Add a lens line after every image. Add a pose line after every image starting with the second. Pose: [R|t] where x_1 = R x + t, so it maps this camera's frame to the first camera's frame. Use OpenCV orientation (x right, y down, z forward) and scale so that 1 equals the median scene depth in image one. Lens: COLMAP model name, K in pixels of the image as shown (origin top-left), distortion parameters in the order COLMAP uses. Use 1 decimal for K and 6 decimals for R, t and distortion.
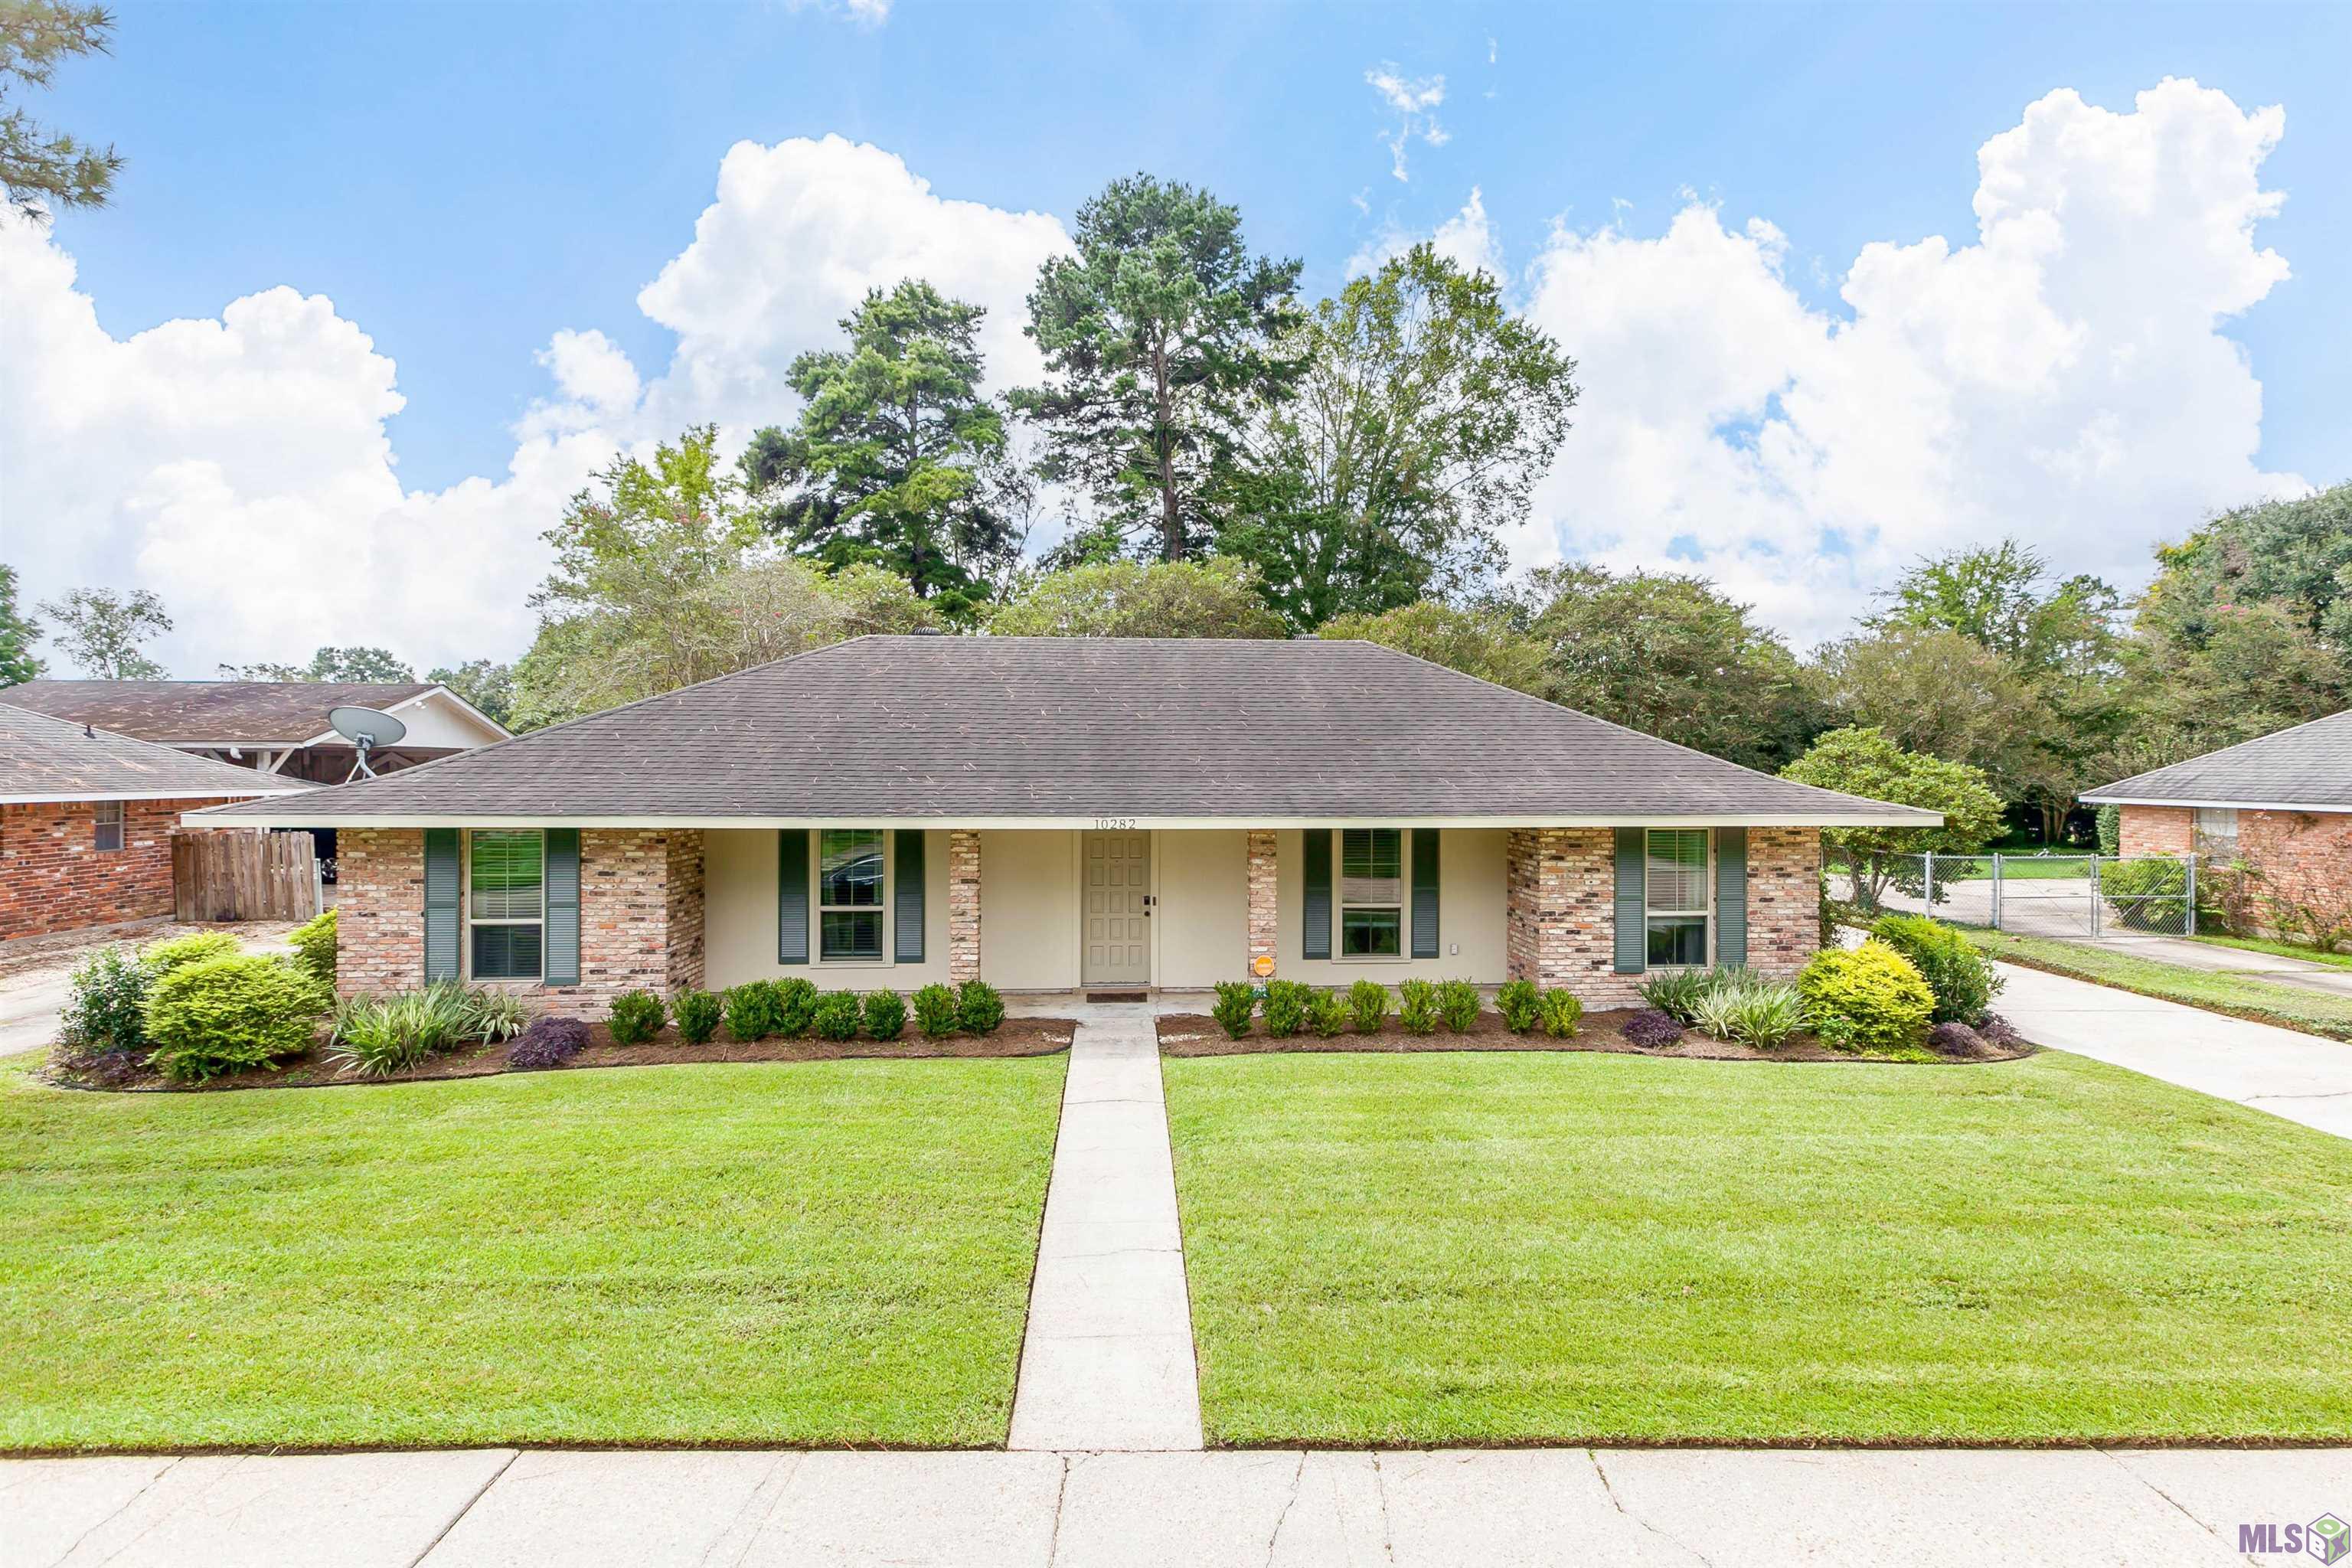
lens RADIAL K [[1073.2, 0, 1179.8], [0, 1073.2, 775.8], [0, 0, 1]] dist [0.006160, 0.000009]
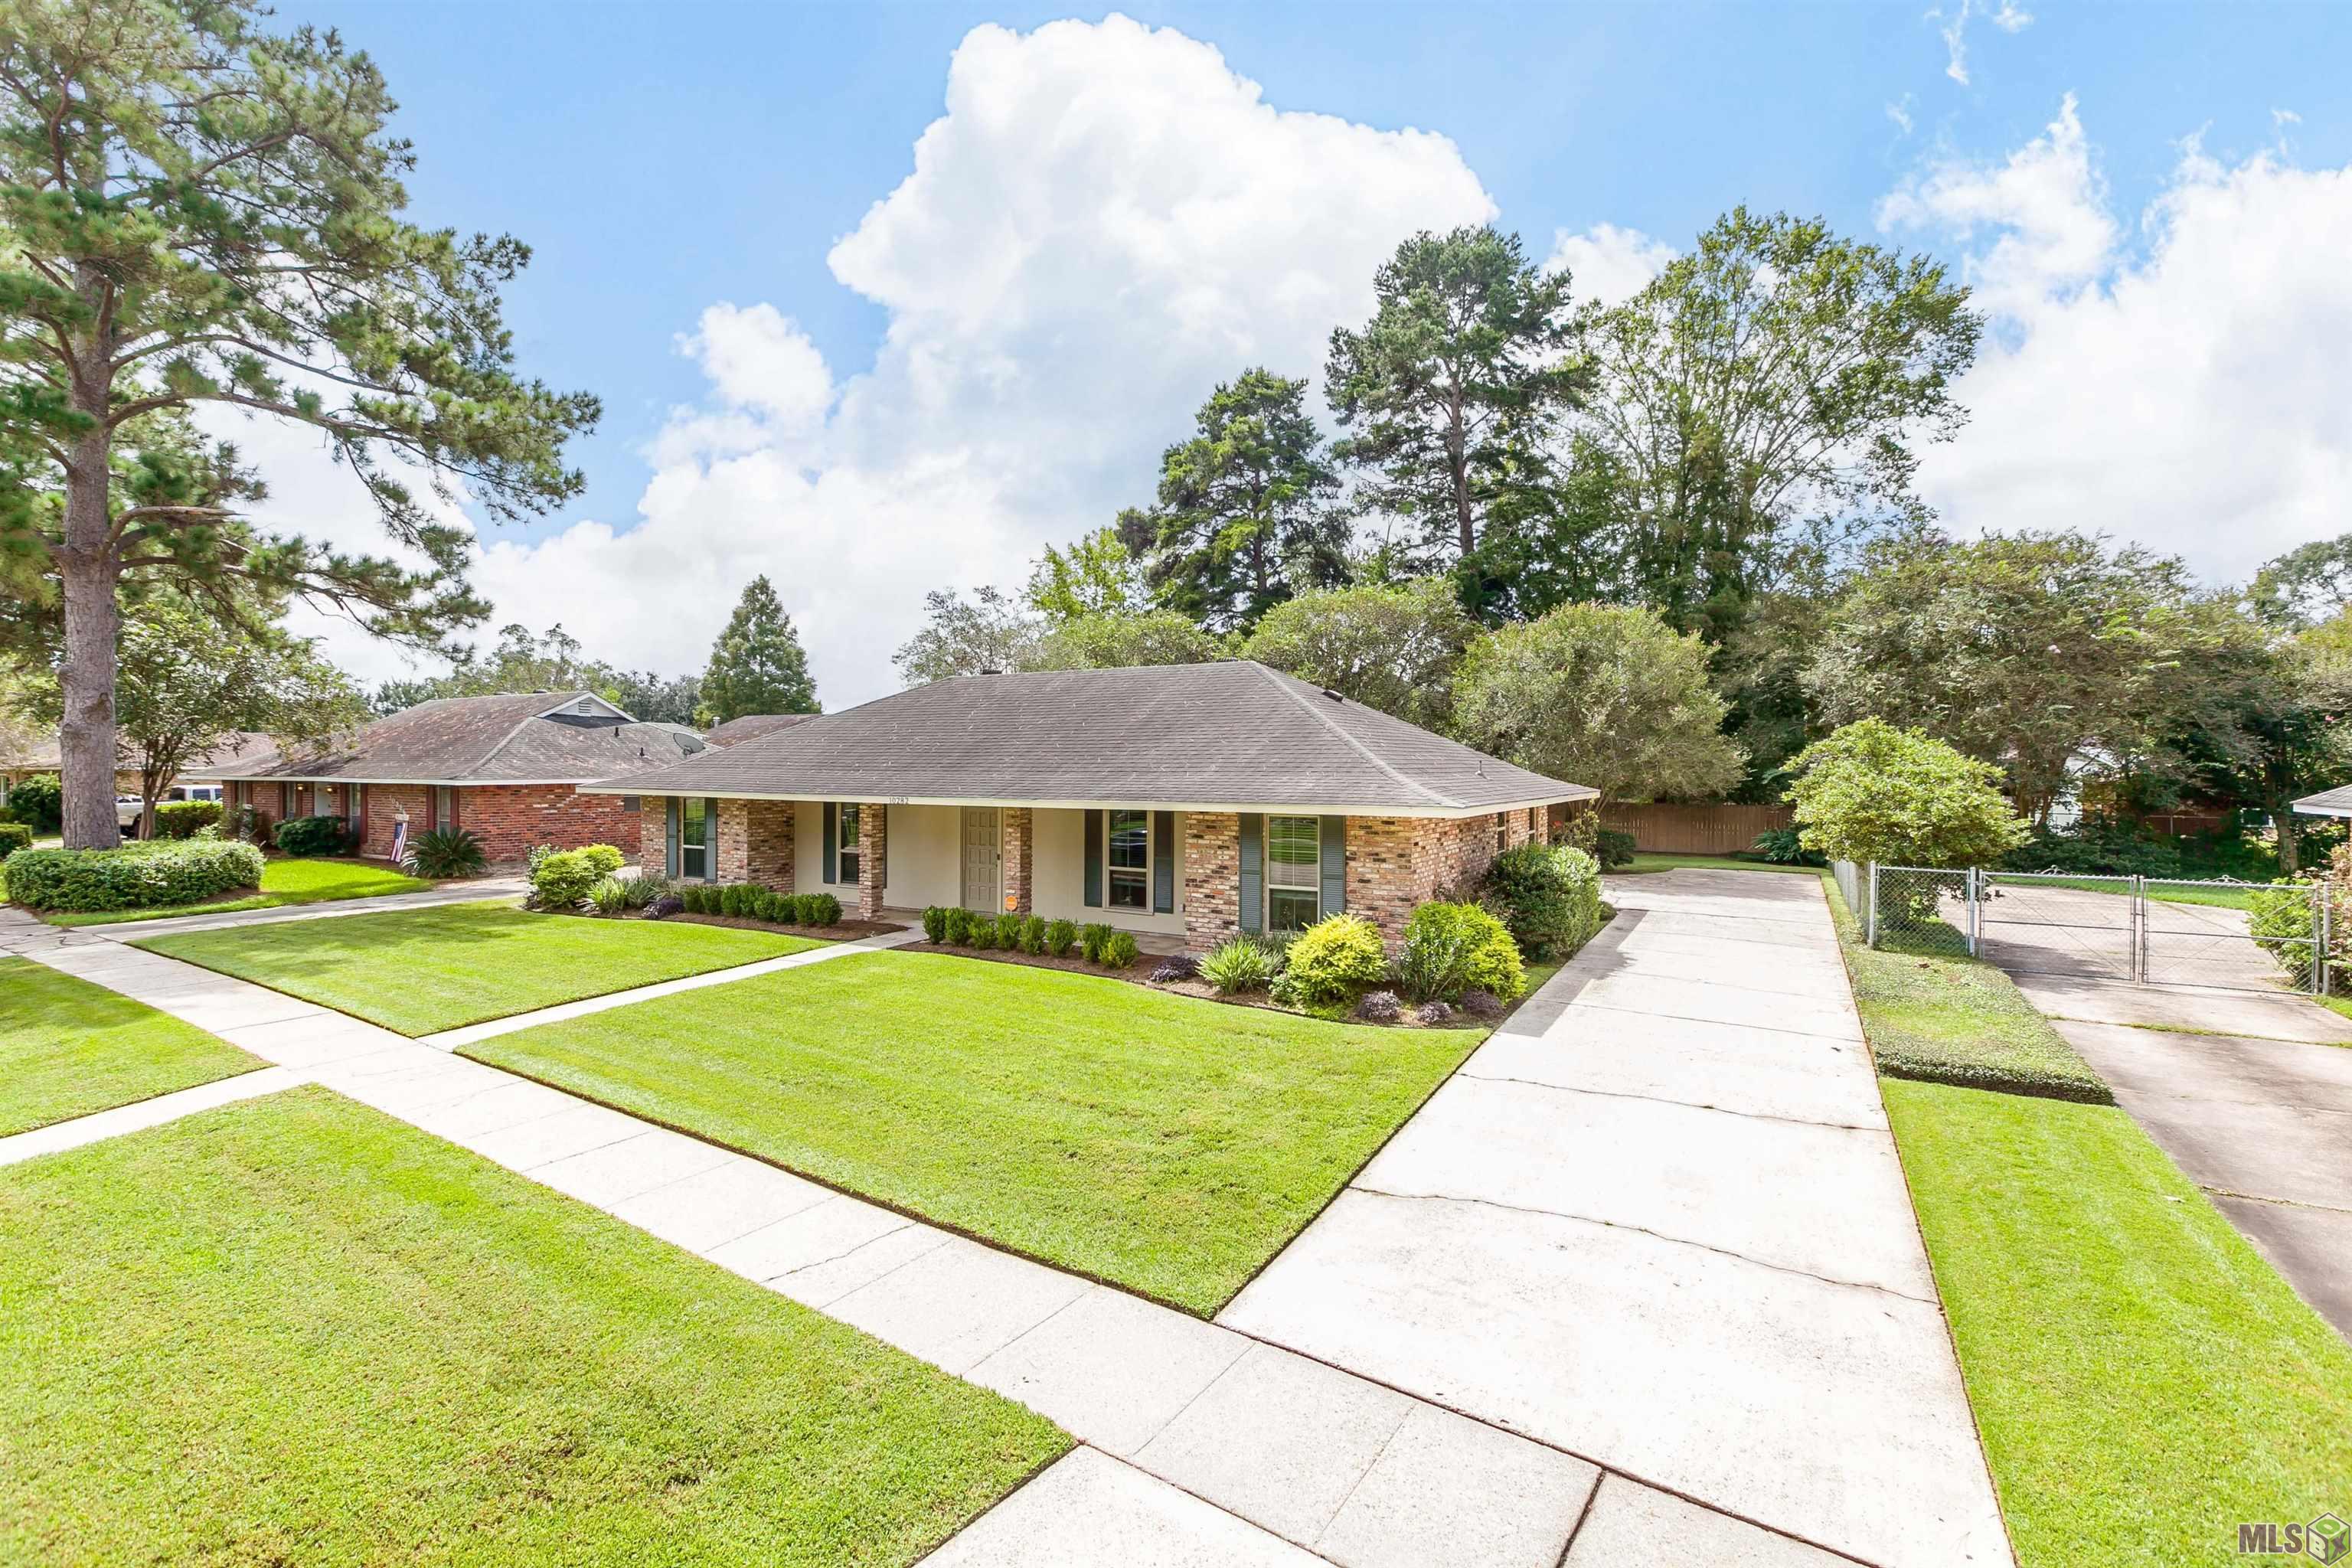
lens RADIAL K [[986.5, 0, 1194.7], [0, 986.5, 780.9], [0, 0, 1]] dist [0.004000, 0.000206]
pose [[0.840613, 0.009439, -0.541553, 0.953453], [-0.004990, 0.999941, 0.009682, 0.000463], [0.541613, -0.005437, 0.840611, 0.030017]]
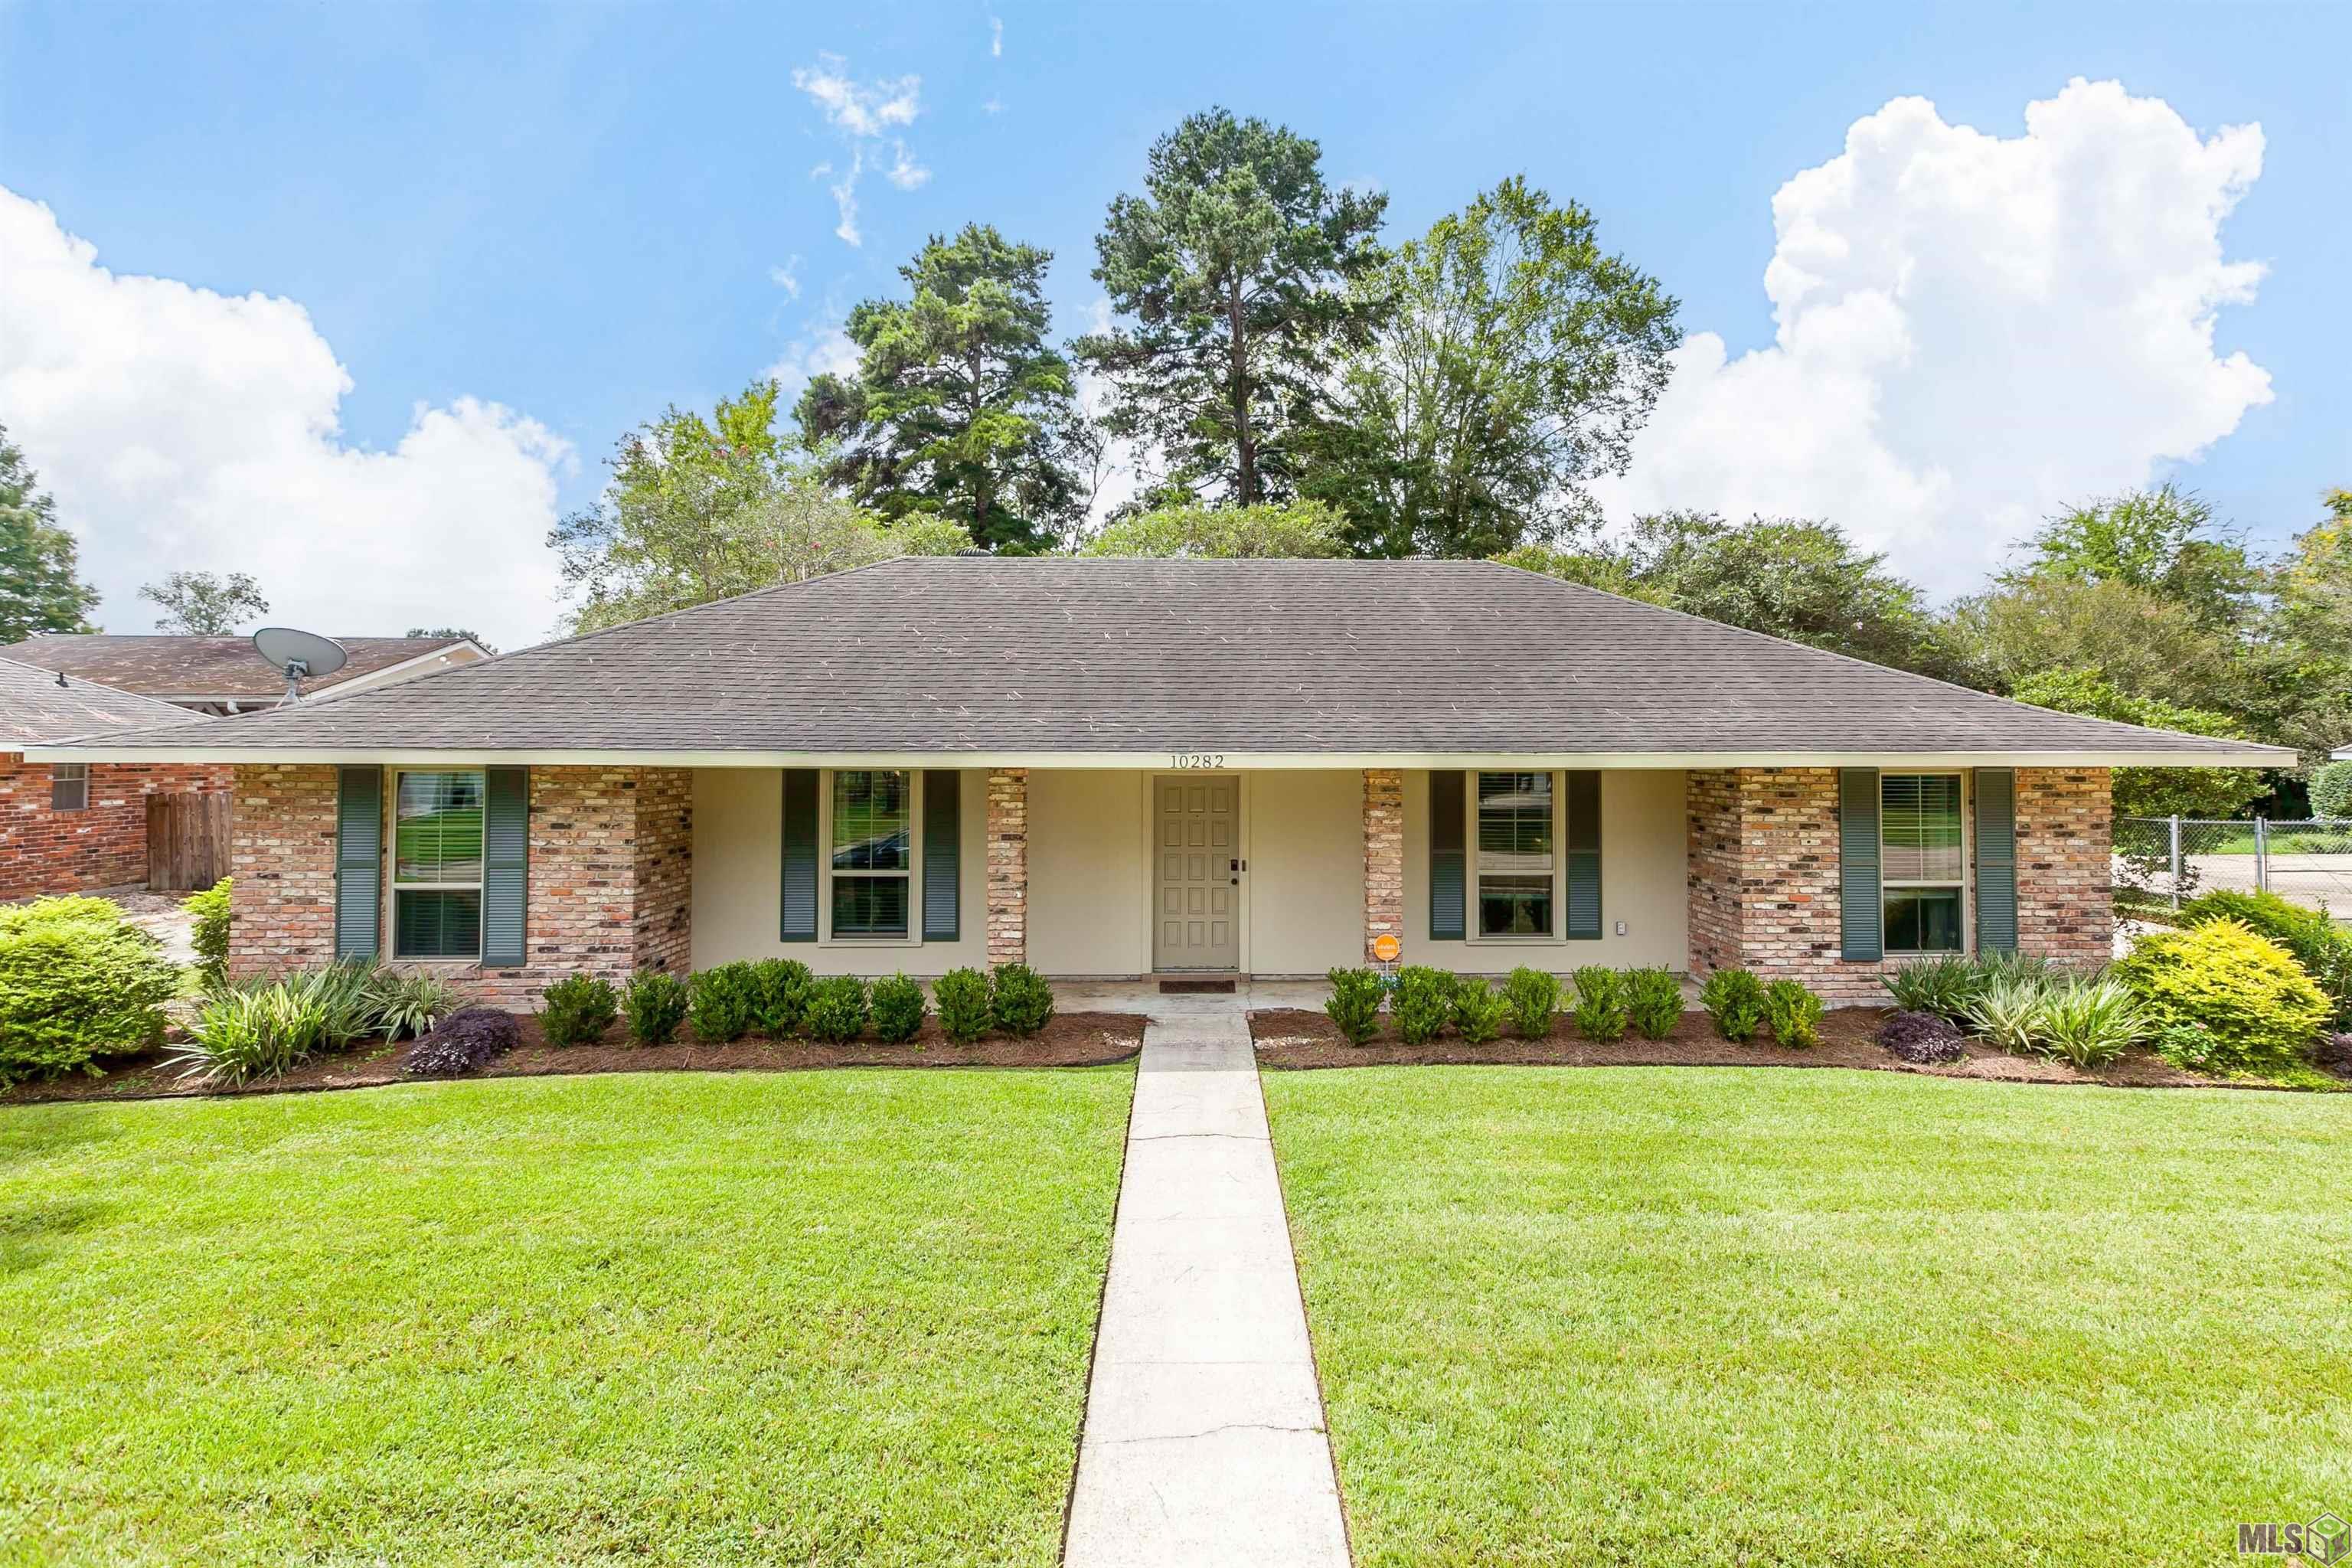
lens RADIAL K [[1073.2, 0, 1205.3], [0, 1073.2, 722.4], [0, 0, 1]] dist [0.006160, 0.000009]
pose [[0.999149, -0.001953, -0.041201, -0.019925], [0.000643, 0.999495, -0.031785, 0.036555], [0.041242, 0.031731, 0.998645, 0.201680]]
